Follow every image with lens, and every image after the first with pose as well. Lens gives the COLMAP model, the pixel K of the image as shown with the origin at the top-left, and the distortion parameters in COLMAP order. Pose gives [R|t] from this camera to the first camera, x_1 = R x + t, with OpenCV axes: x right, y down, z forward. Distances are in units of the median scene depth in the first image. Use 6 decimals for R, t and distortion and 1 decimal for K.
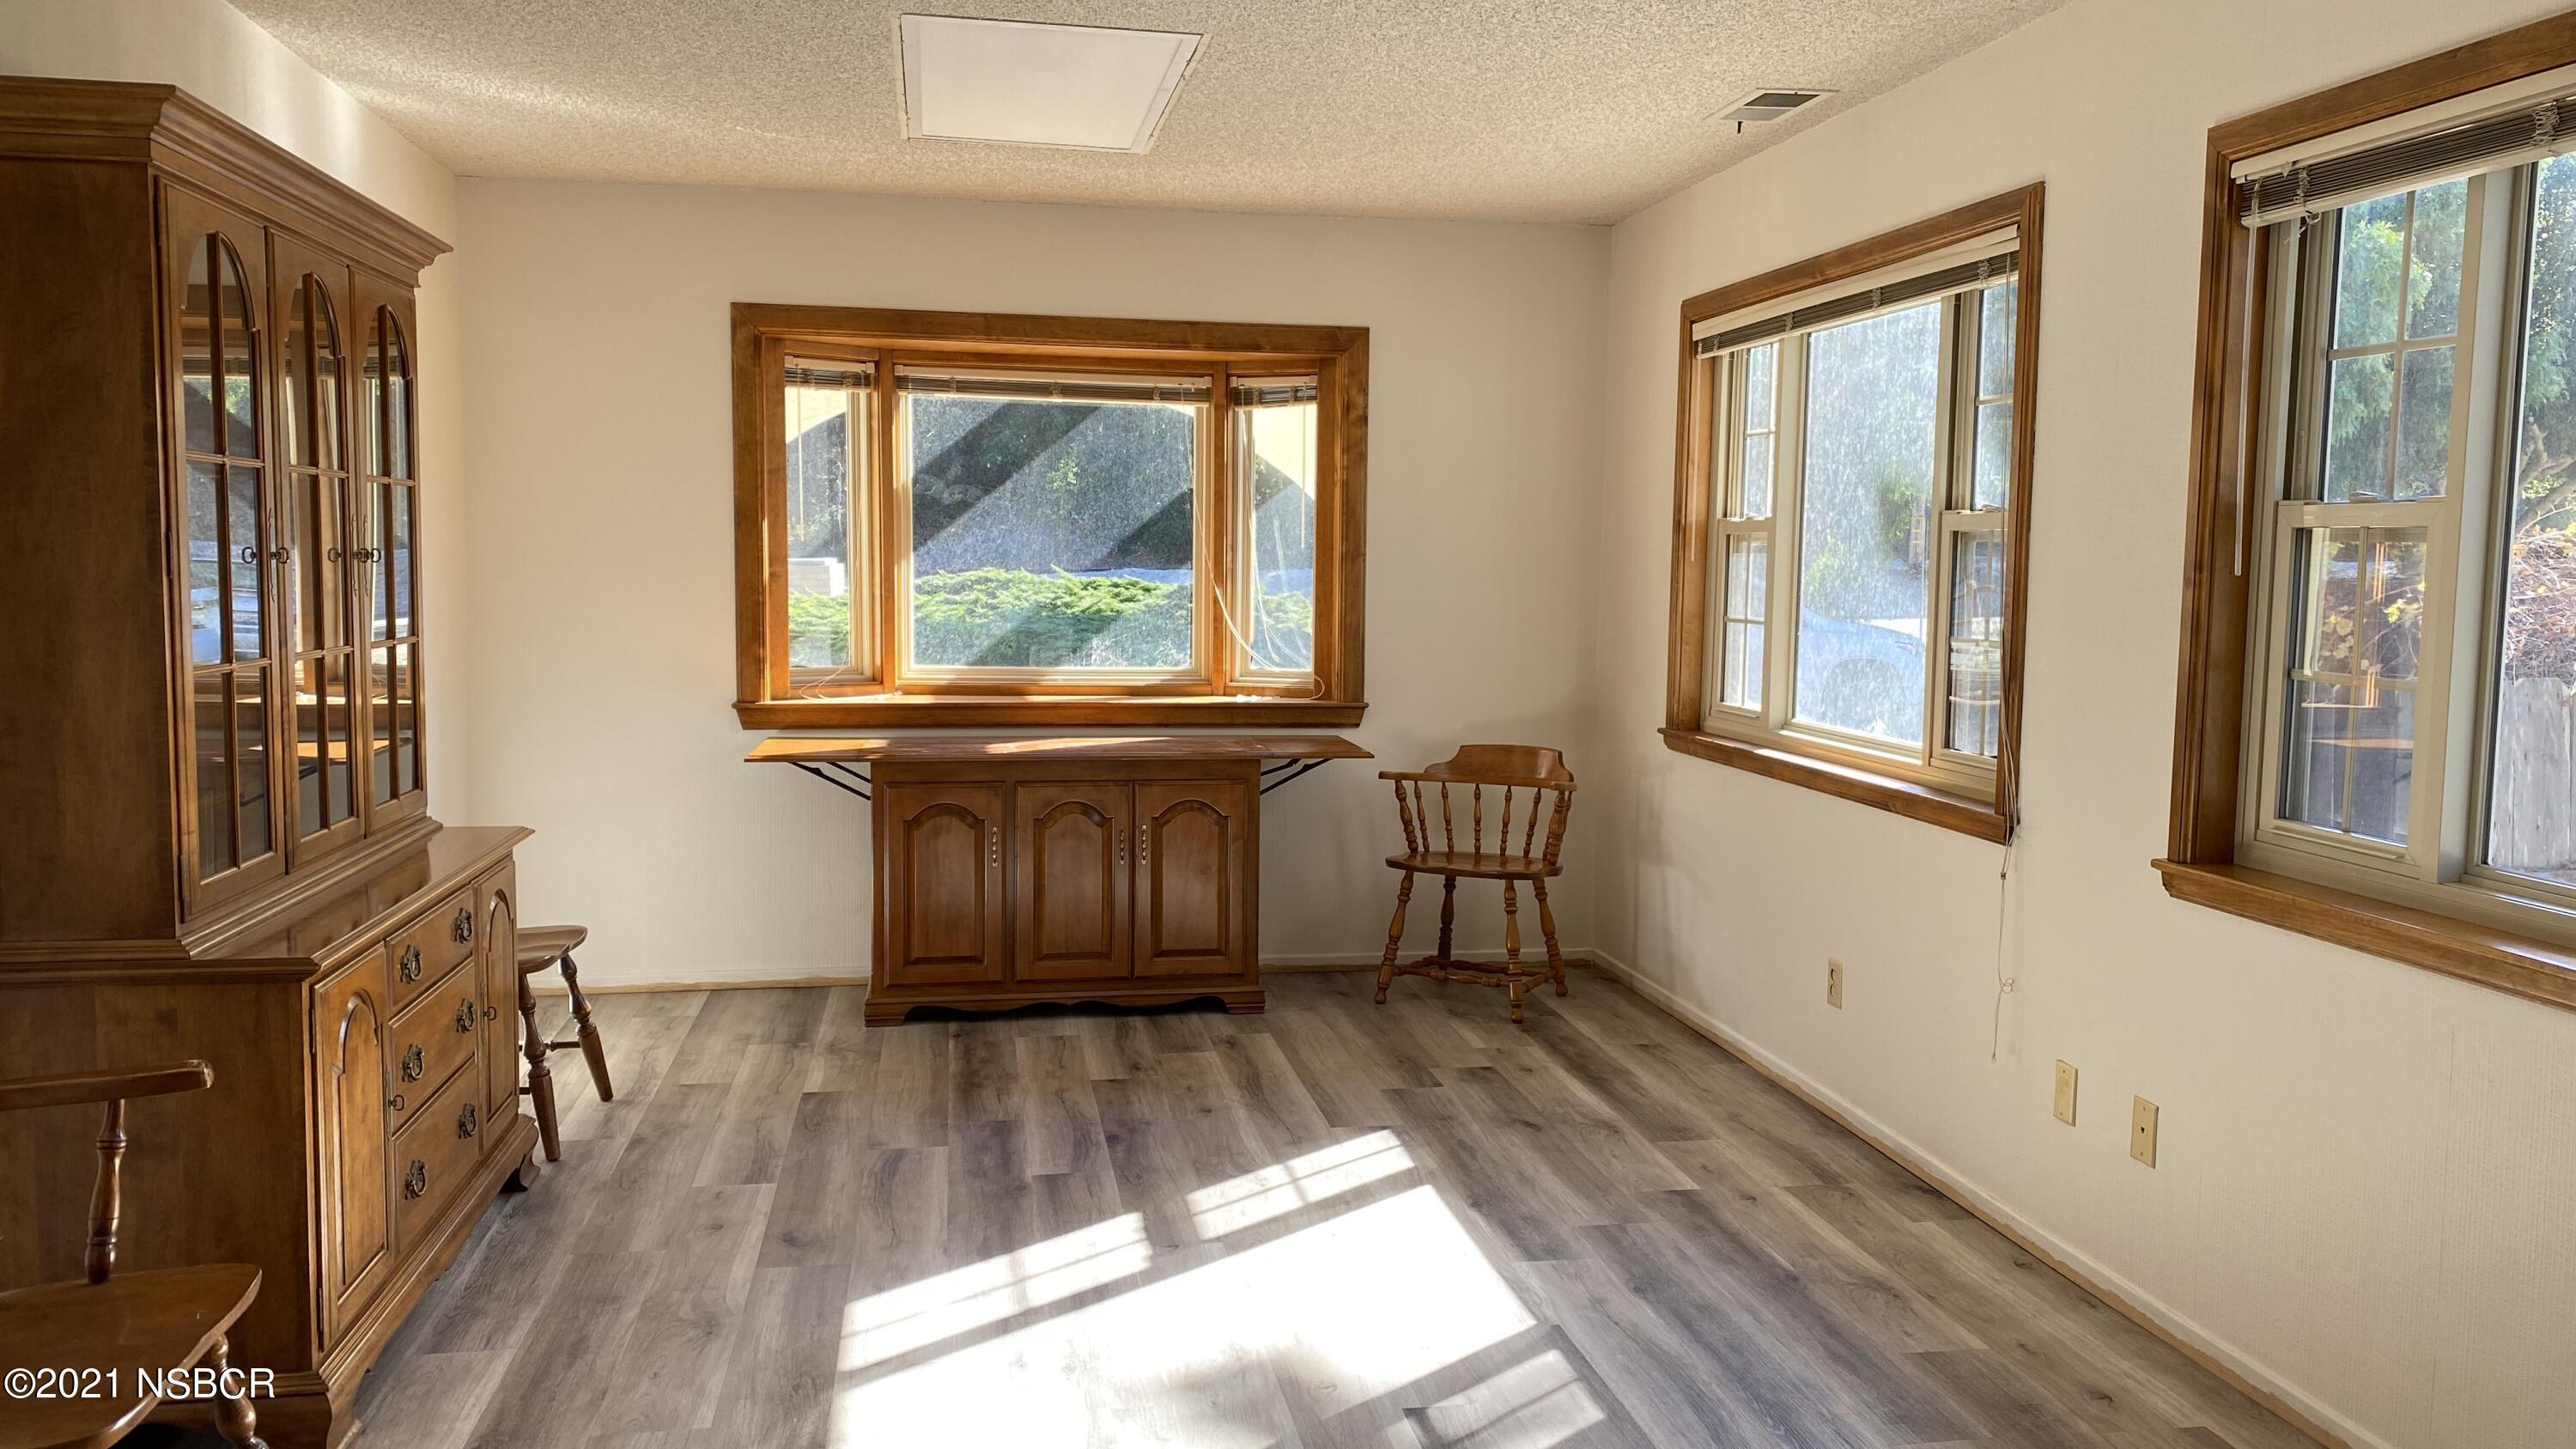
lens RADIAL K [[2001.4, 0, 1288.0], [0, 2001.4, 724.5], [0, 0, 1]] dist [0.177813, -0.274868]
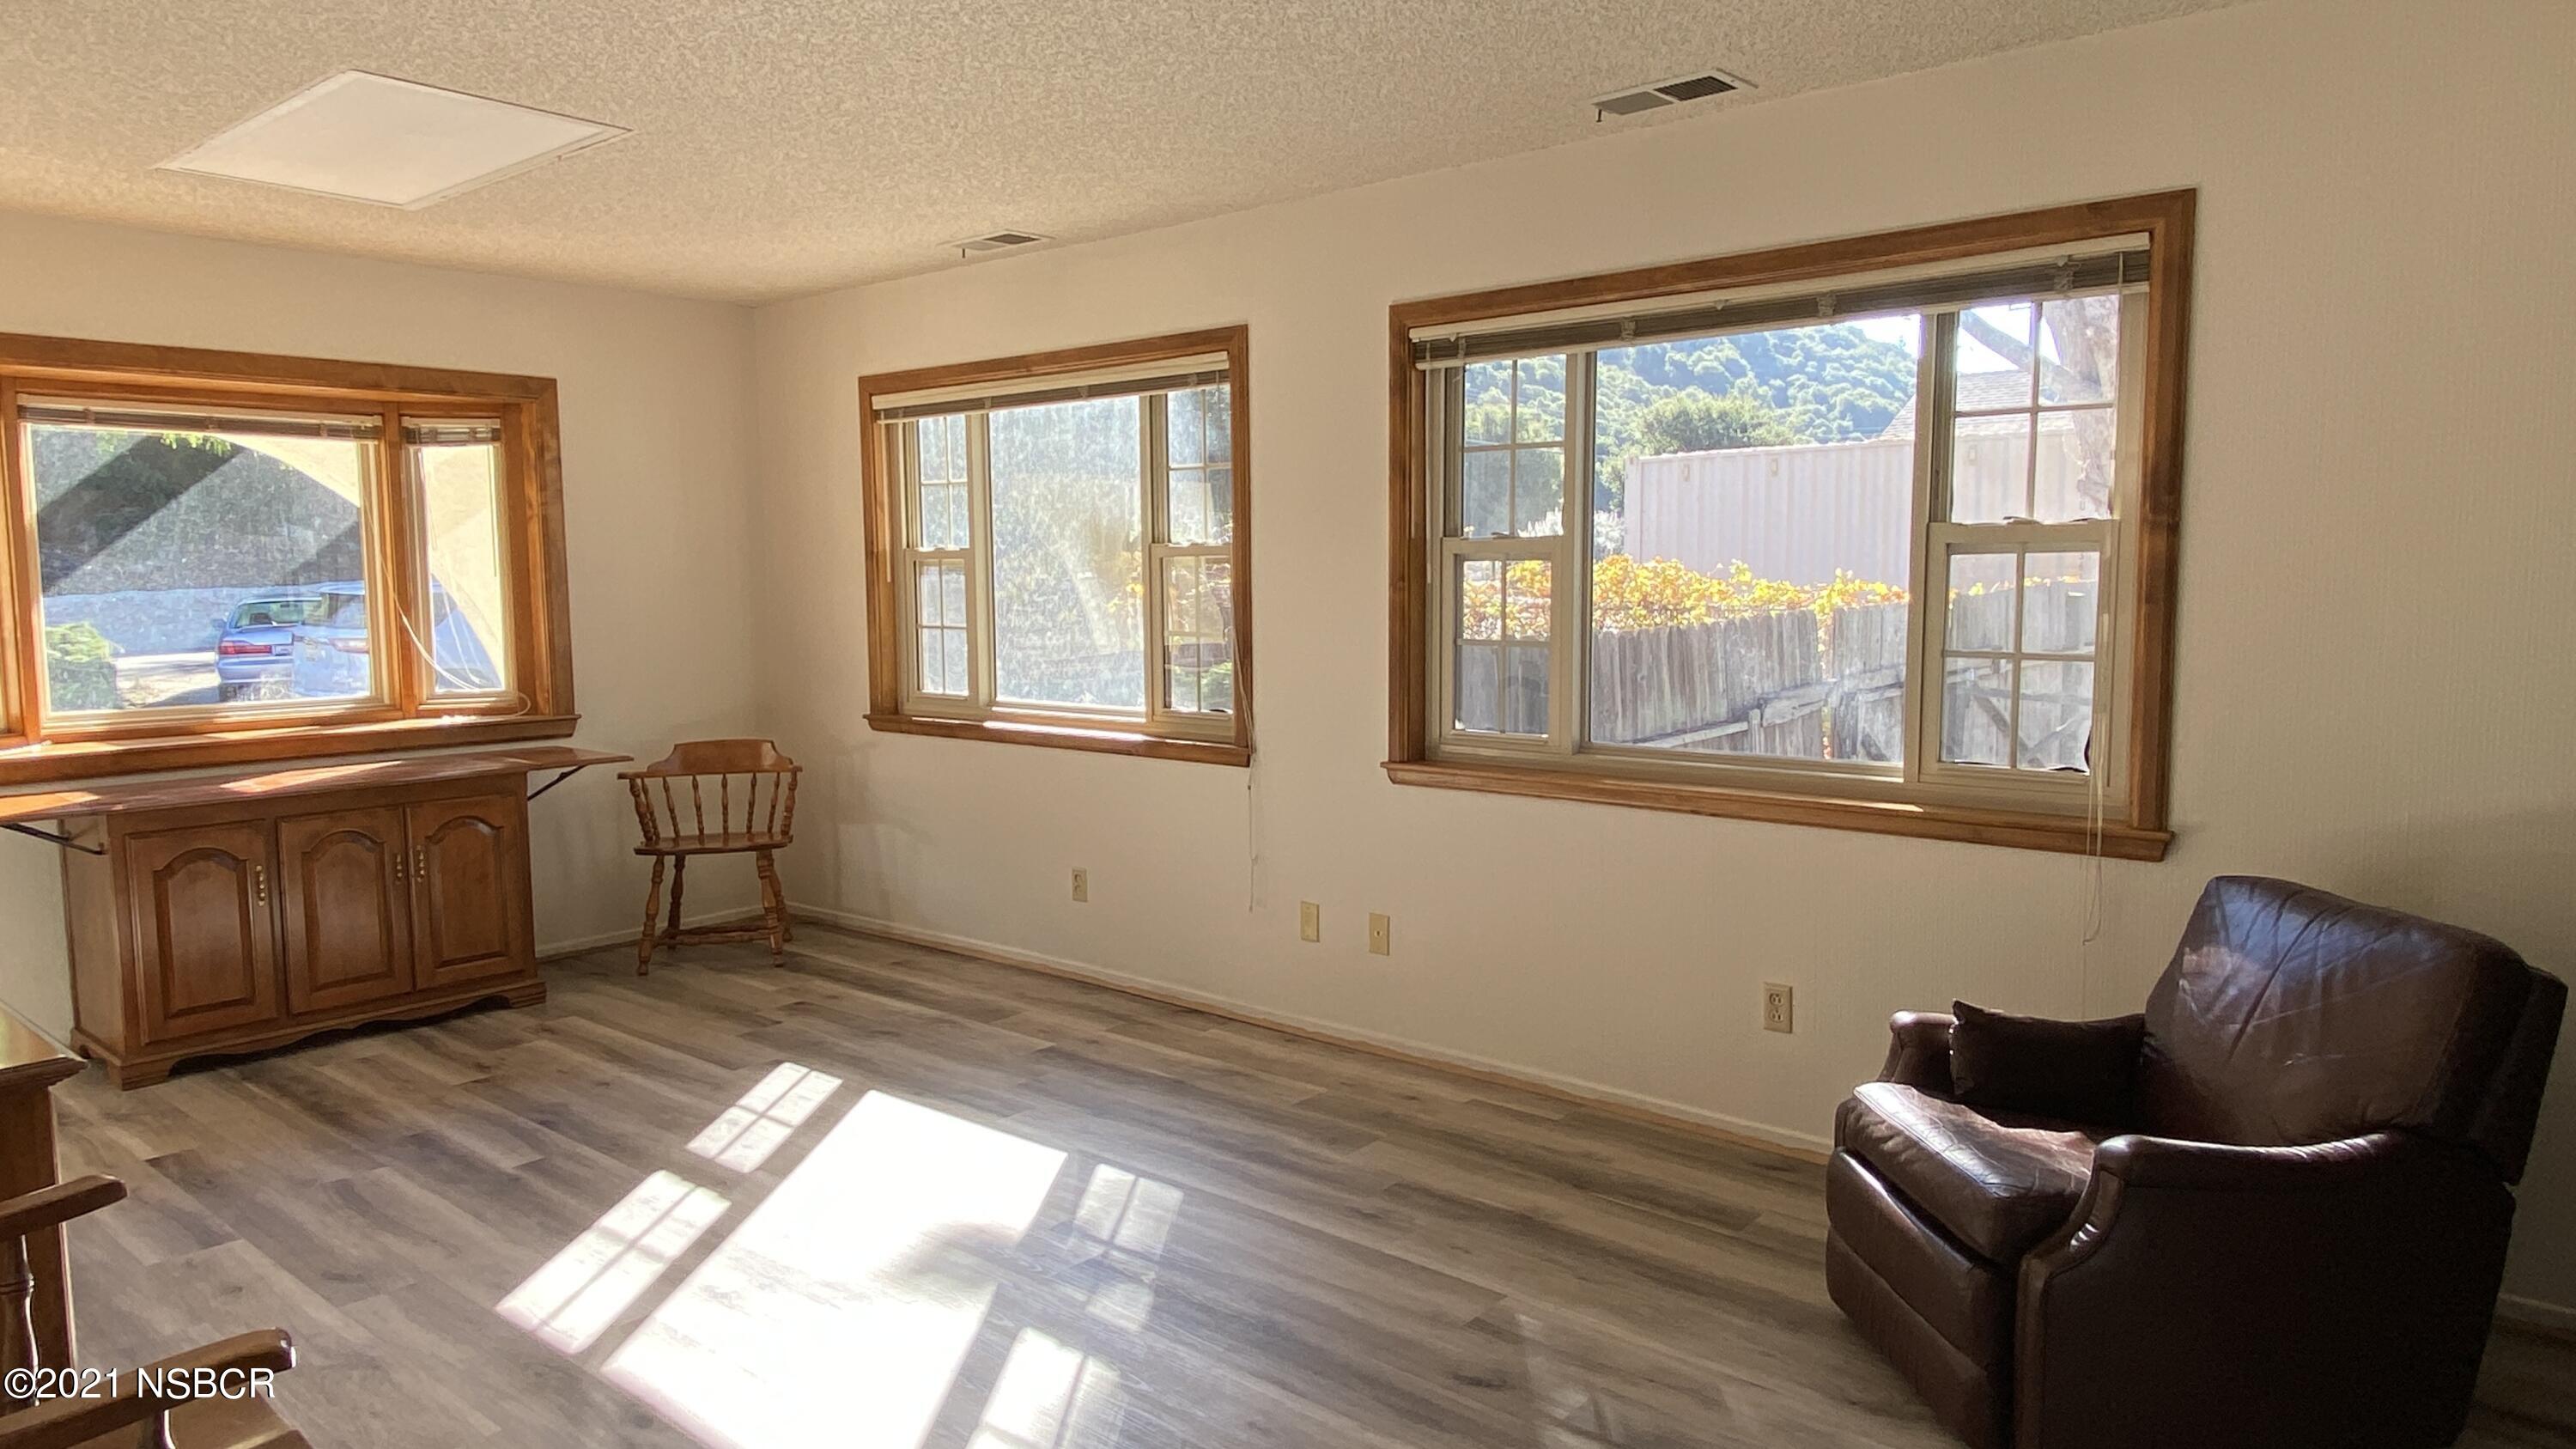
lens RADIAL K [[1607.3, 0, 1288.0], [0, 1607.3, 724.5], [0, 0, 1]] dist [0.100418, -0.121271]
pose [[0.766404, -0.081461, 0.637173, -0.284857], [0.075754, 0.996466, 0.036277, -0.009818], [-0.637877, 0.020466, 0.769866, 0.054212]]
